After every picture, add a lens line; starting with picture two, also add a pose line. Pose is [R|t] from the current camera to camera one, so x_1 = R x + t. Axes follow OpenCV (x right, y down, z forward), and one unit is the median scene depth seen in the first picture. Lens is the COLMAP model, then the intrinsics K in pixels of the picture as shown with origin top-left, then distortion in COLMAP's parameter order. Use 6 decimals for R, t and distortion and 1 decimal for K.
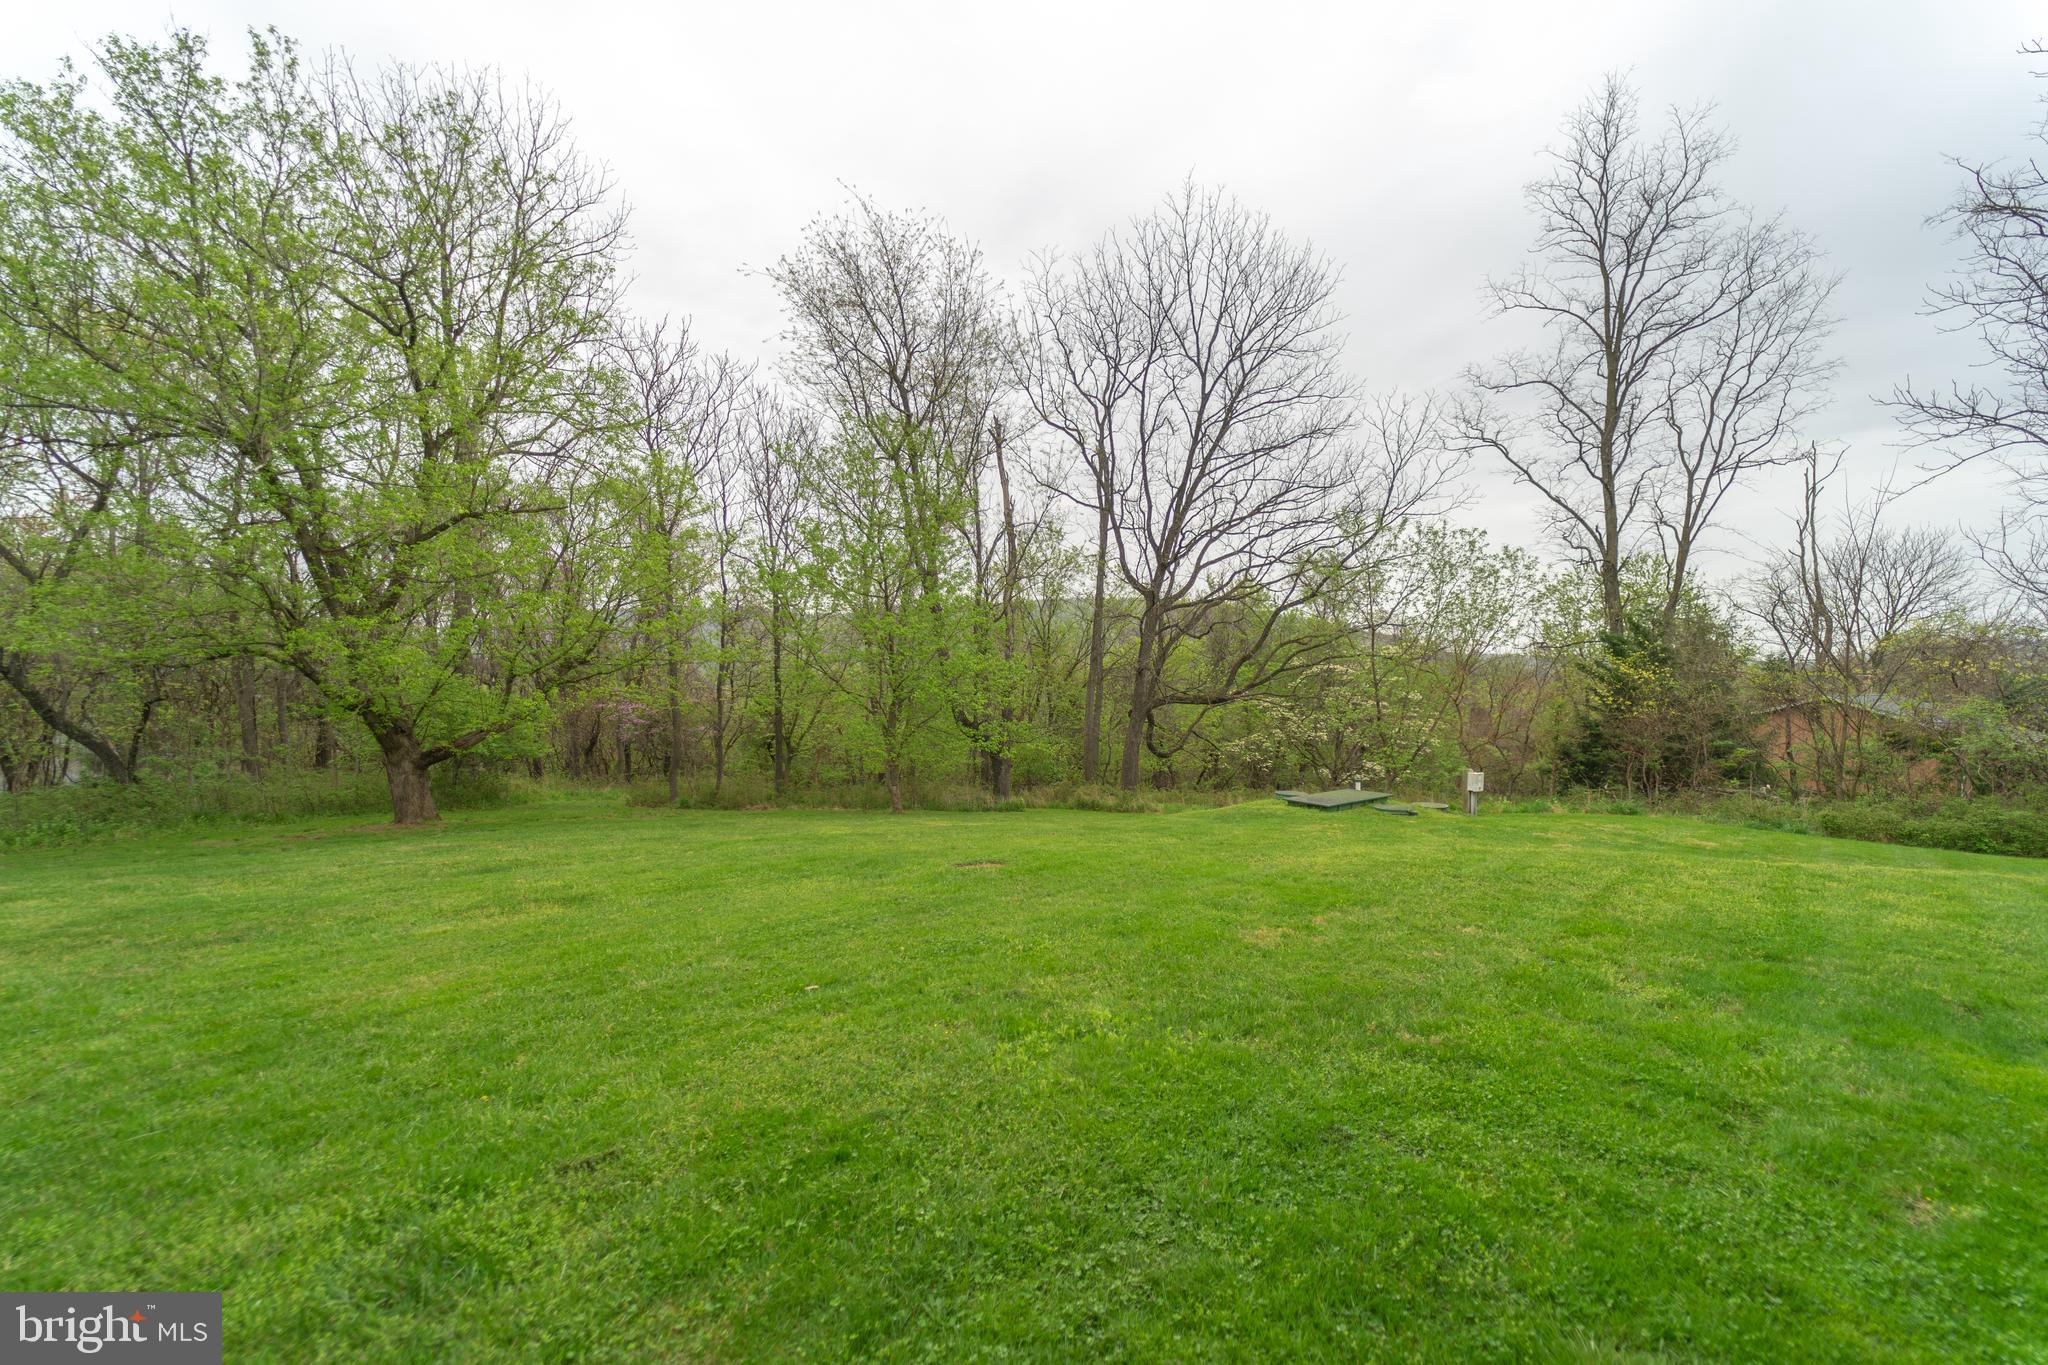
lens RADIAL K [[815.1, 0, 1031.4], [0, 815.1, 688.9], [0, 0, 1]] dist [0.014261, -0.009344]
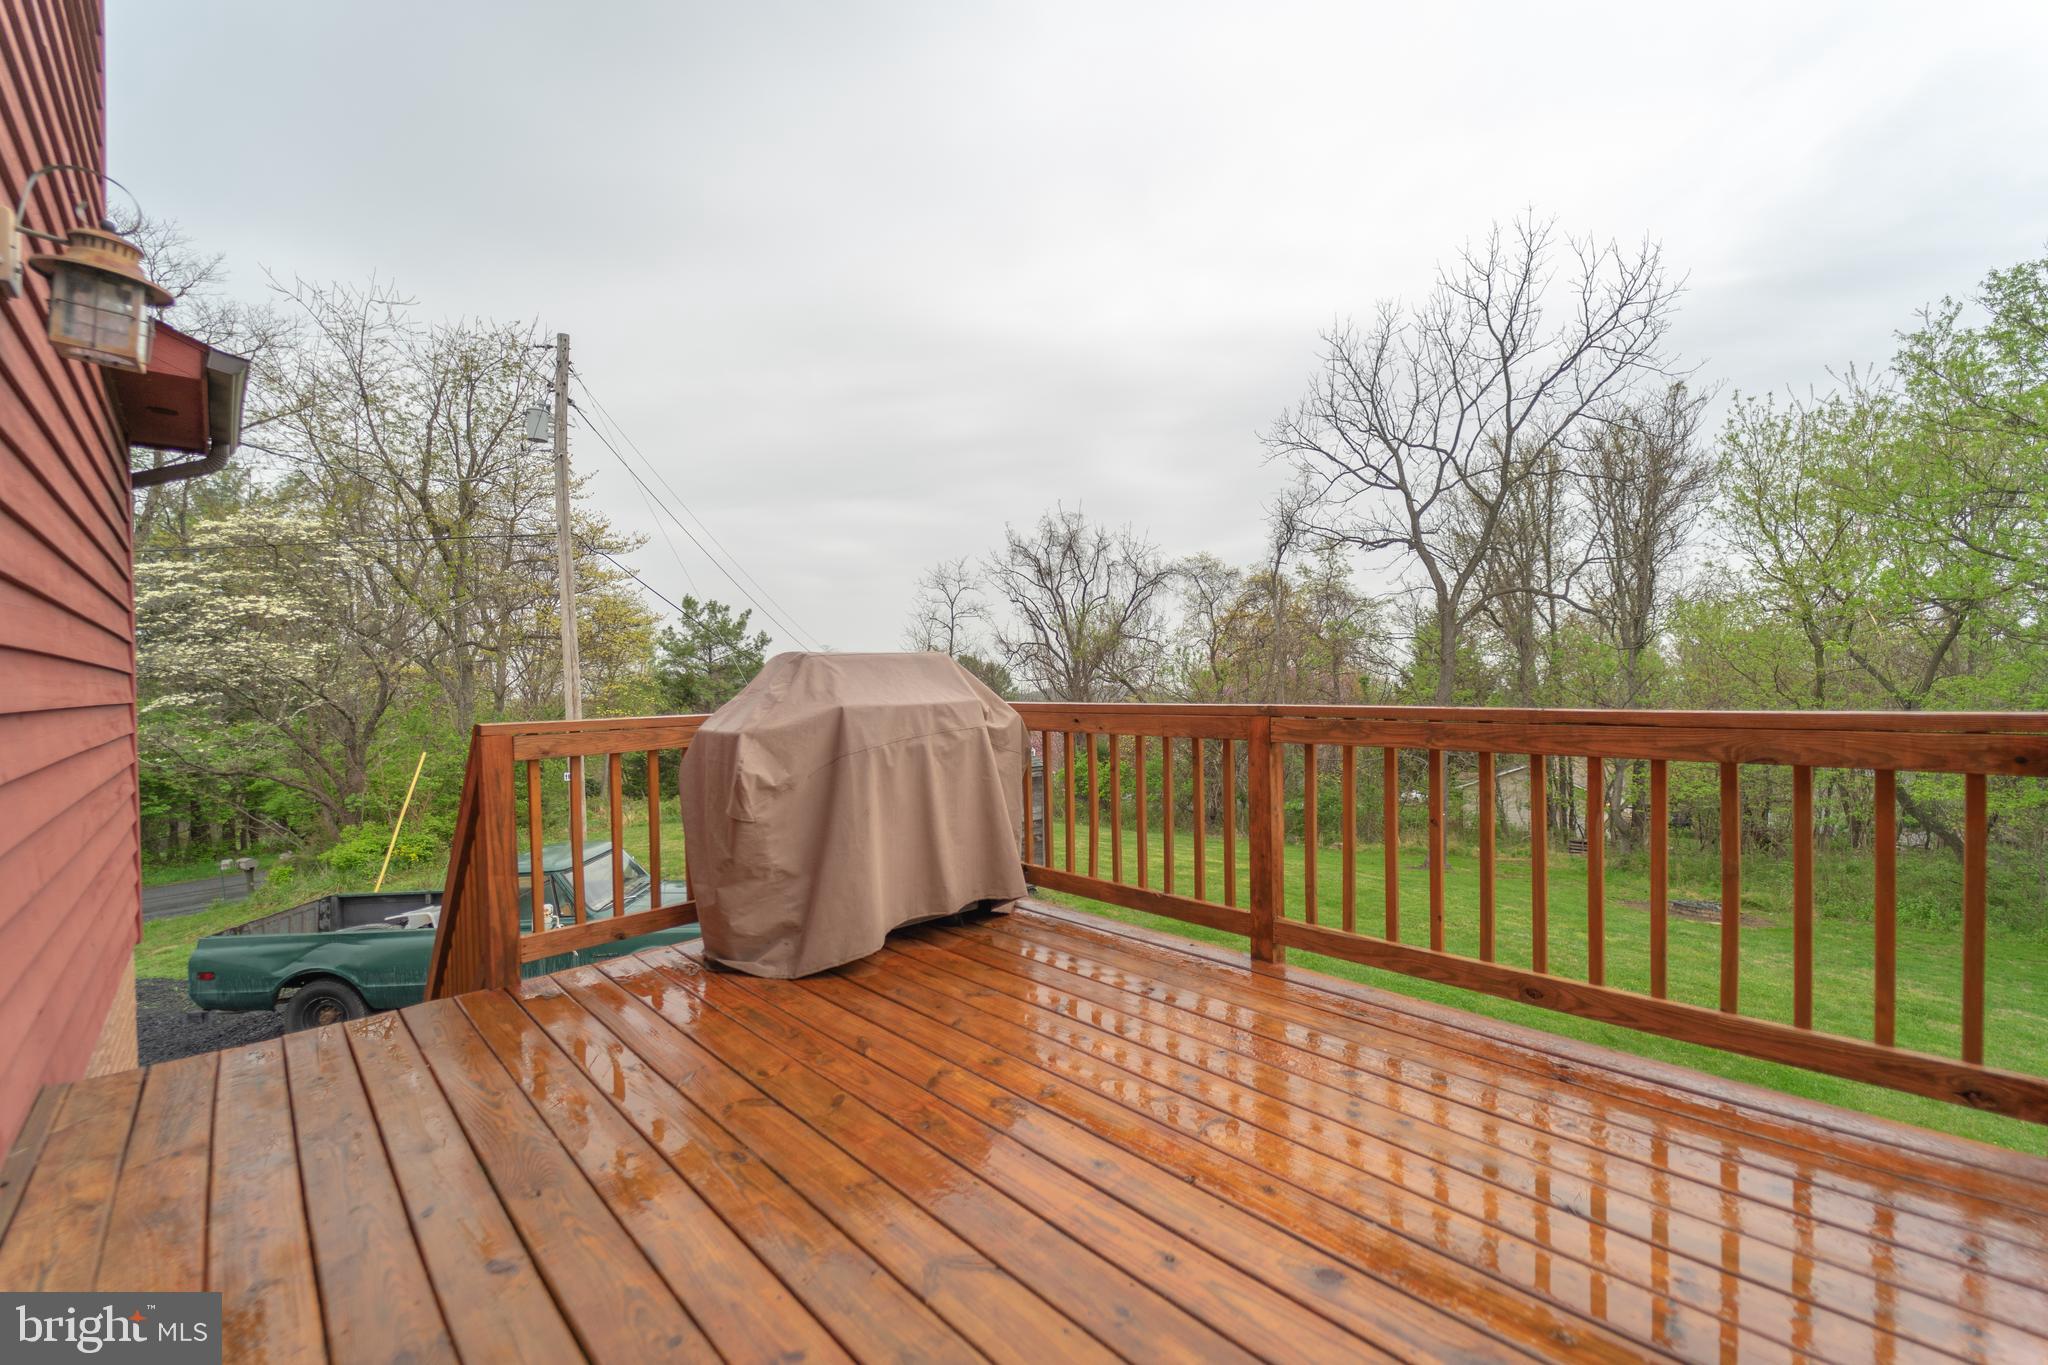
lens RADIAL K [[815.1, 0, 1022.3], [0, 815.1, 692.0], [0, 0, 1]] dist [0.014261, -0.009344]
pose [[-0.100638, -0.003089, -0.994918, 0.084101], [-0.009532, 0.999952, -0.002141, -0.087389], [0.994877, 0.009268, -0.100663, -0.130303]]
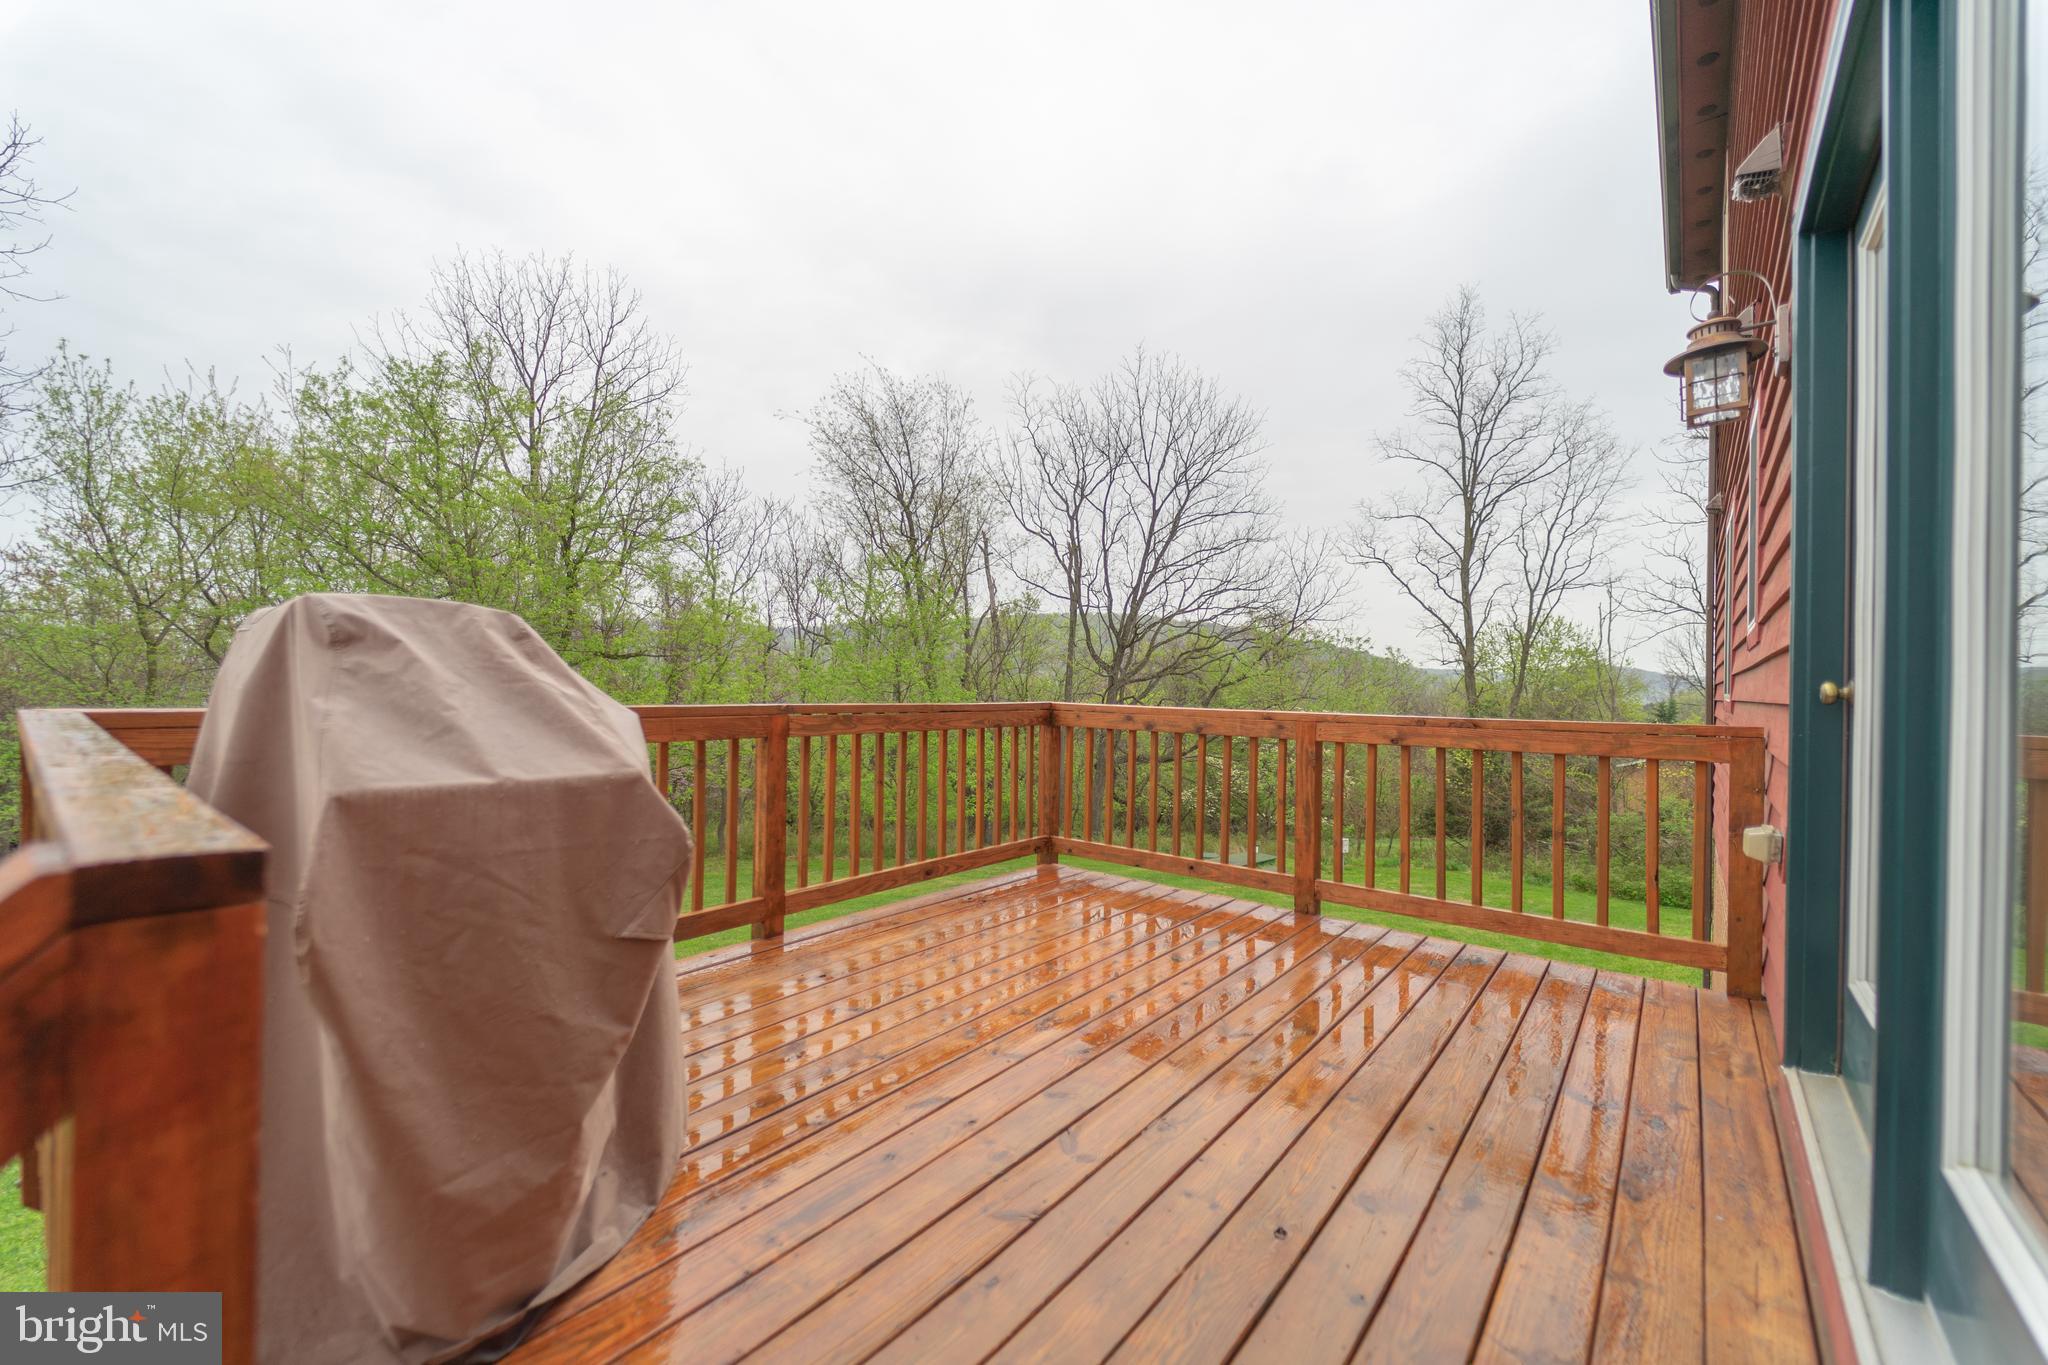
lens RADIAL K [[815.1, 0, 1026.9], [0, 815.1, 700.5], [0, 0, 1]] dist [0.014261, -0.009344]
pose [[0.999736, 0.000586, 0.022964, -0.008304], [-0.000502, 0.999993, -0.003681, -0.086113], [-0.022966, 0.003669, 0.999730, -0.249559]]
